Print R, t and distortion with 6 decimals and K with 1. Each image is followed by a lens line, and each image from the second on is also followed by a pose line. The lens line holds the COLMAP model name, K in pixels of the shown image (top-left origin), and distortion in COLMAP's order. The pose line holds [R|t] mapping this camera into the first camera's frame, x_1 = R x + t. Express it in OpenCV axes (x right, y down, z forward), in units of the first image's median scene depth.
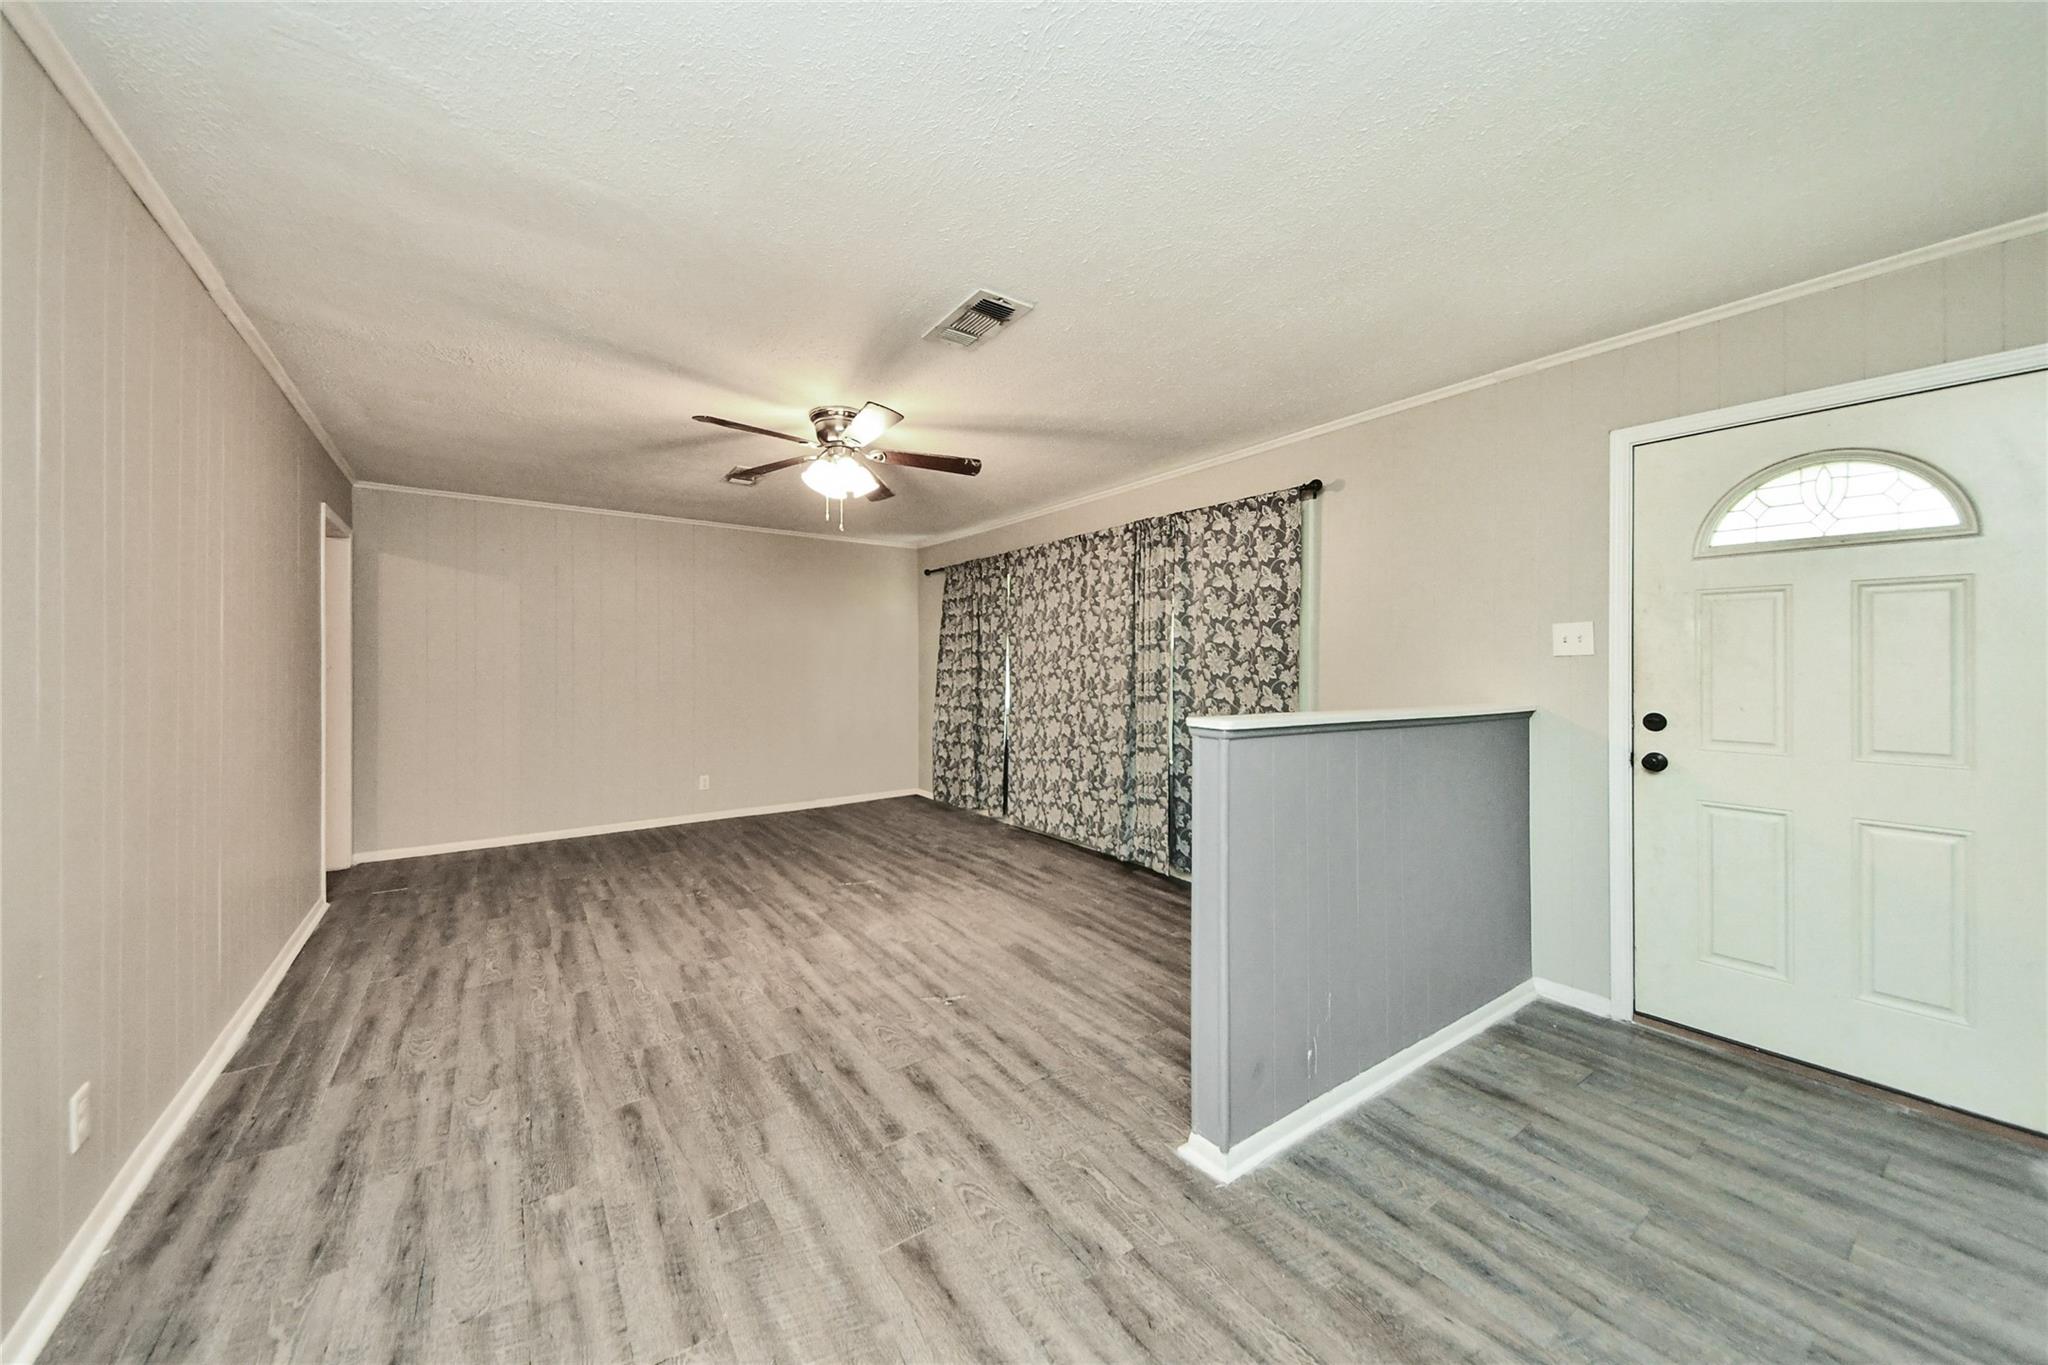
lens RADIAL K [[733.4, 0, 1032.2], [0, 733.4, 660.4], [0, 0, 1]] dist [0.029456, -0.001678]
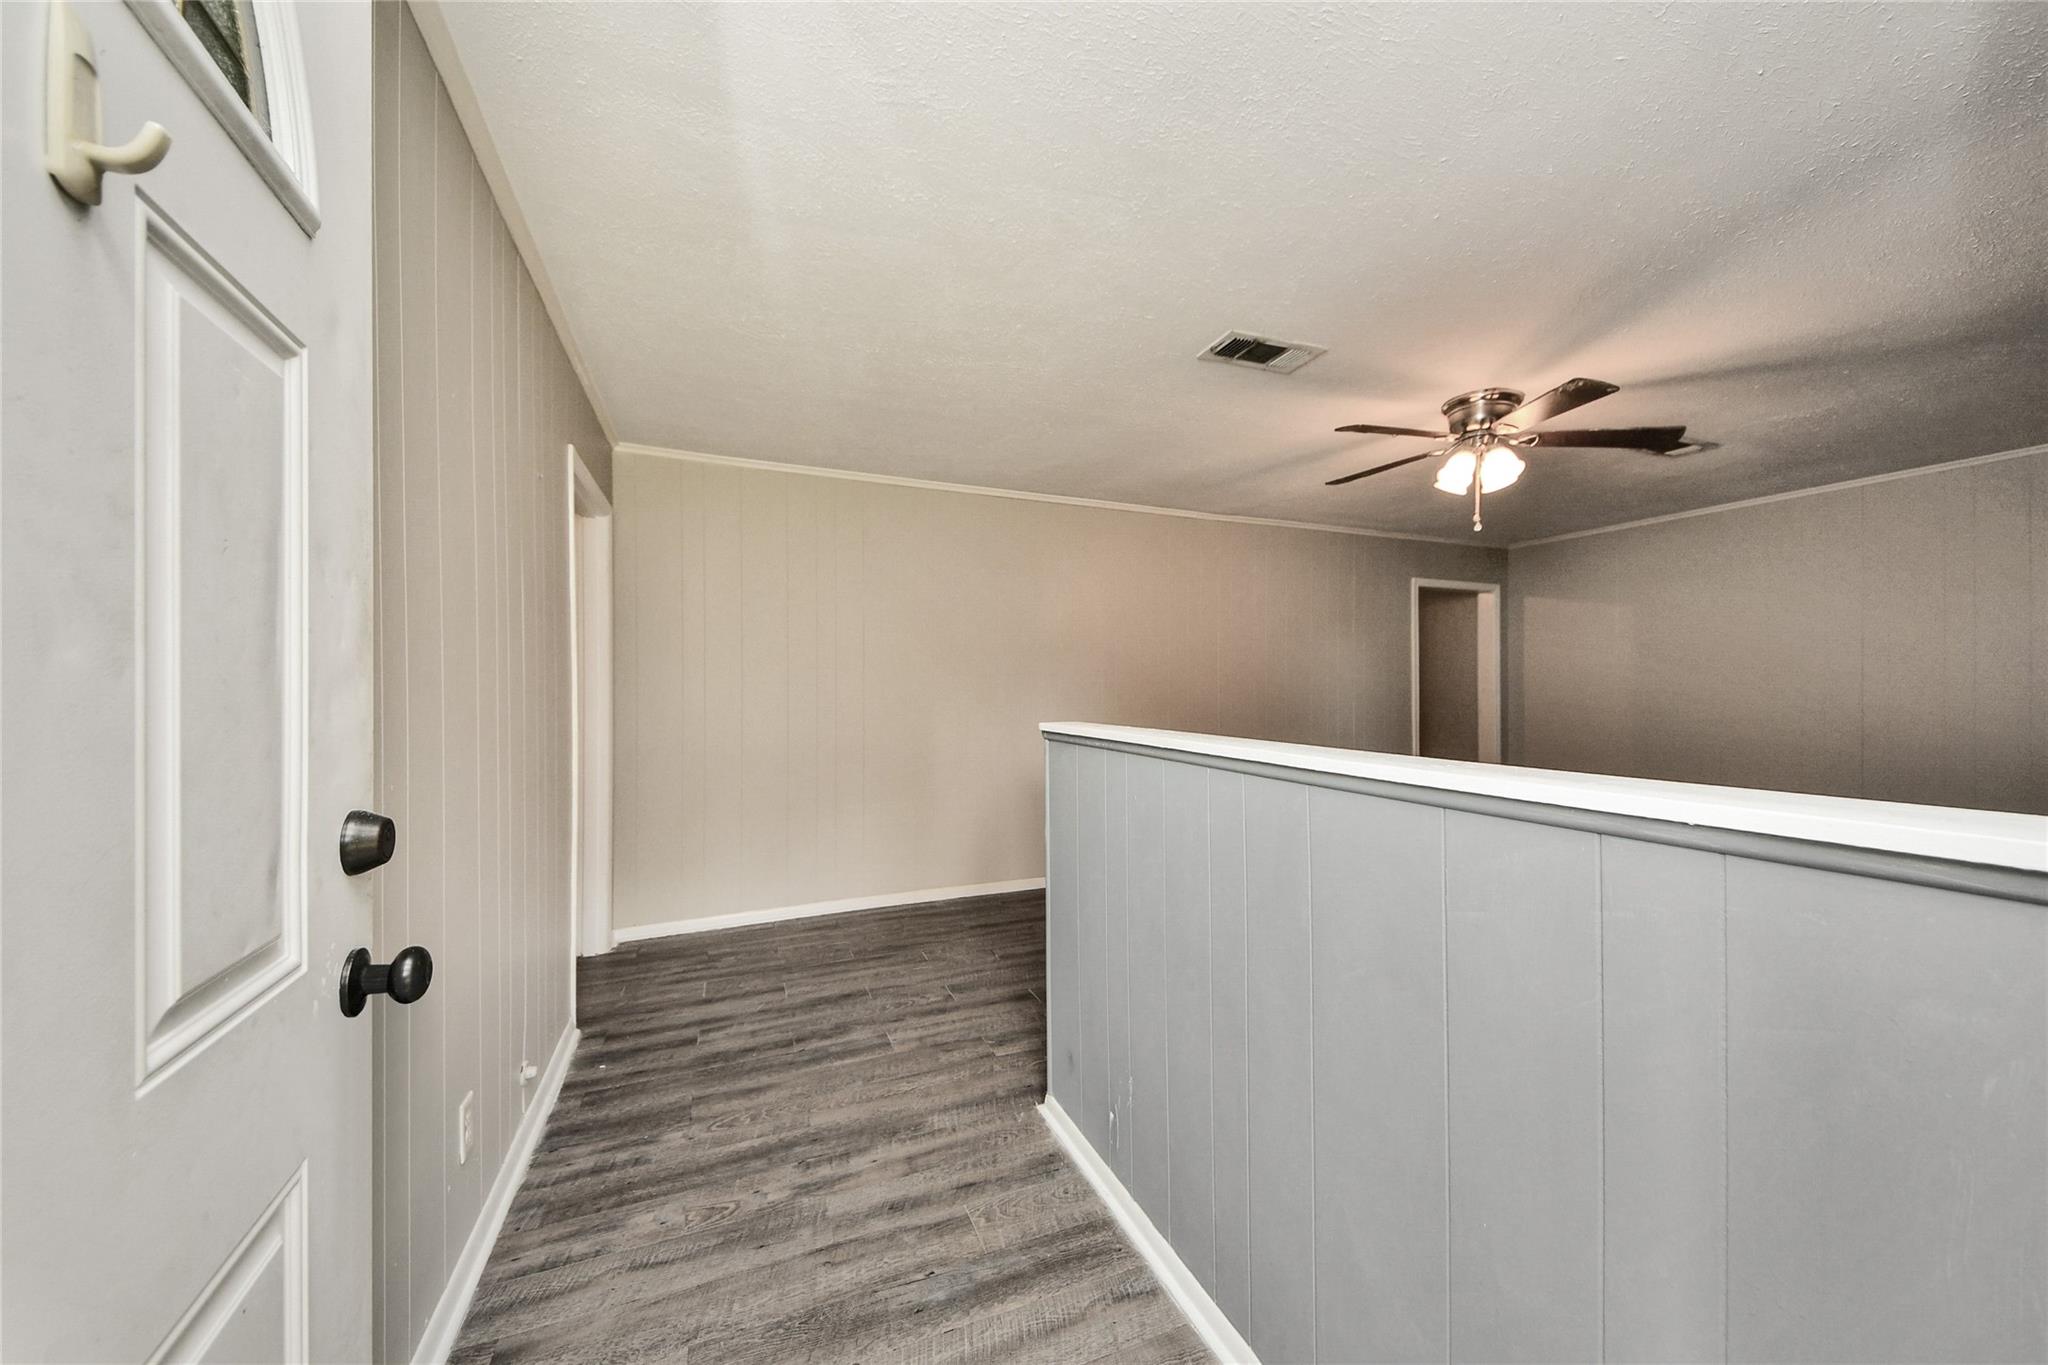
lens RADIAL K [[733.4, 0, 1028.6], [0, 733.4, 696.4], [0, 0, 1]] dist [0.029456, -0.001678]
pose [[-0.239309, -0.006793, -0.970920, 0.711083], [-0.006619, 0.999964, -0.005365, 0.027657], [0.970921, 0.005143, -0.239345, 0.636315]]
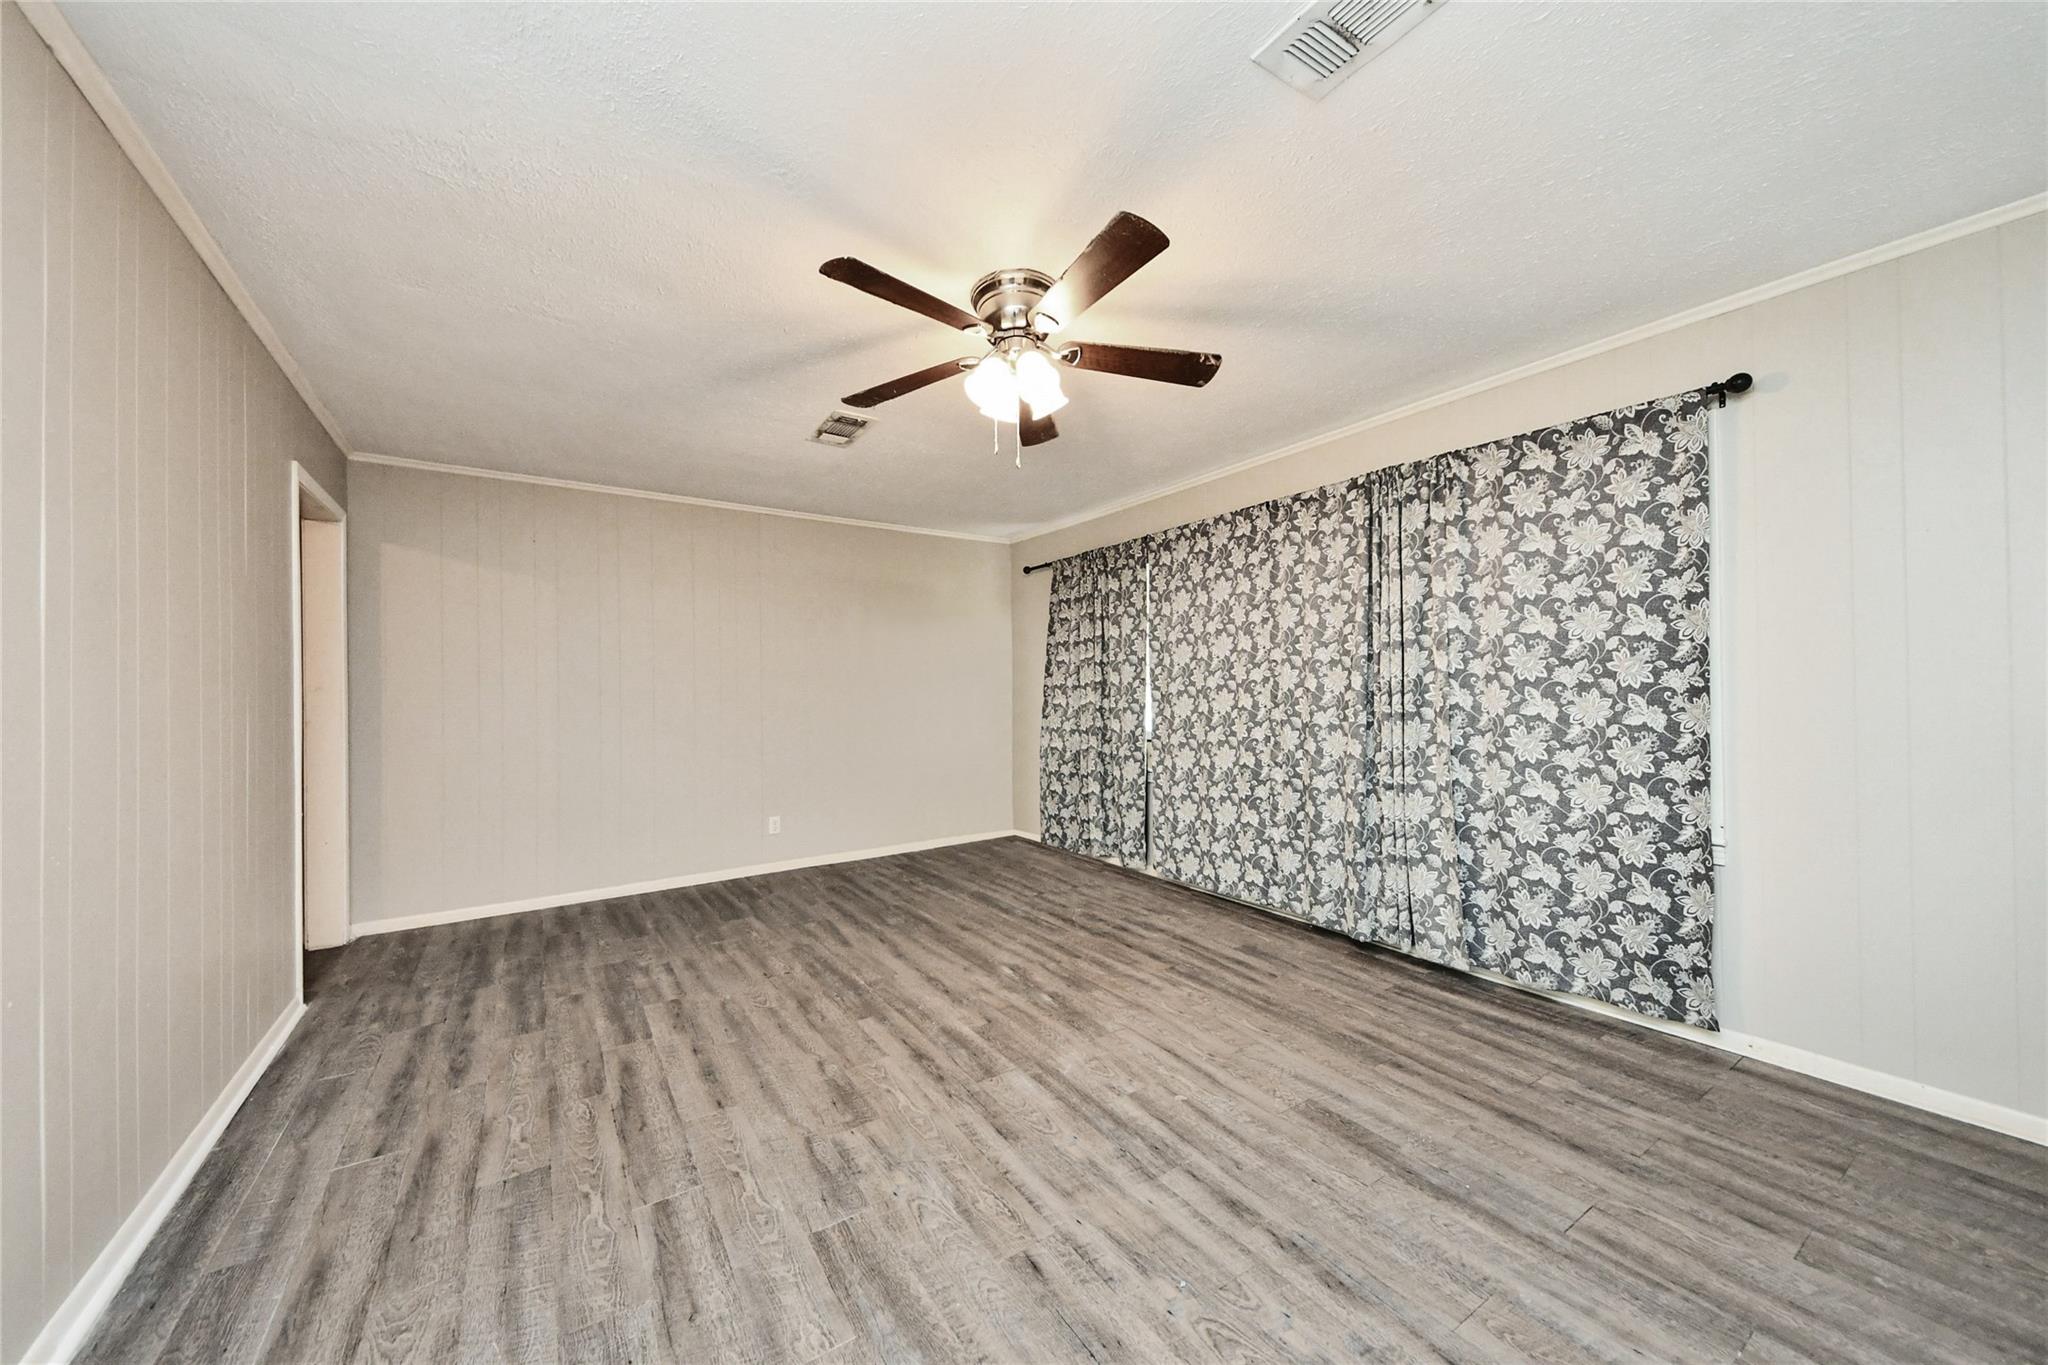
lens RADIAL K [[733.4, 0, 1018.4], [0, 733.4, 683.6], [0, 0, 1]] dist [0.029456, -0.001678]
pose [[0.999008, -0.012320, -0.042801, -0.219758], [0.012304, 0.999924, -0.000627, 0.019373], [0.042805, 0.000100, 0.999083, 0.314023]]
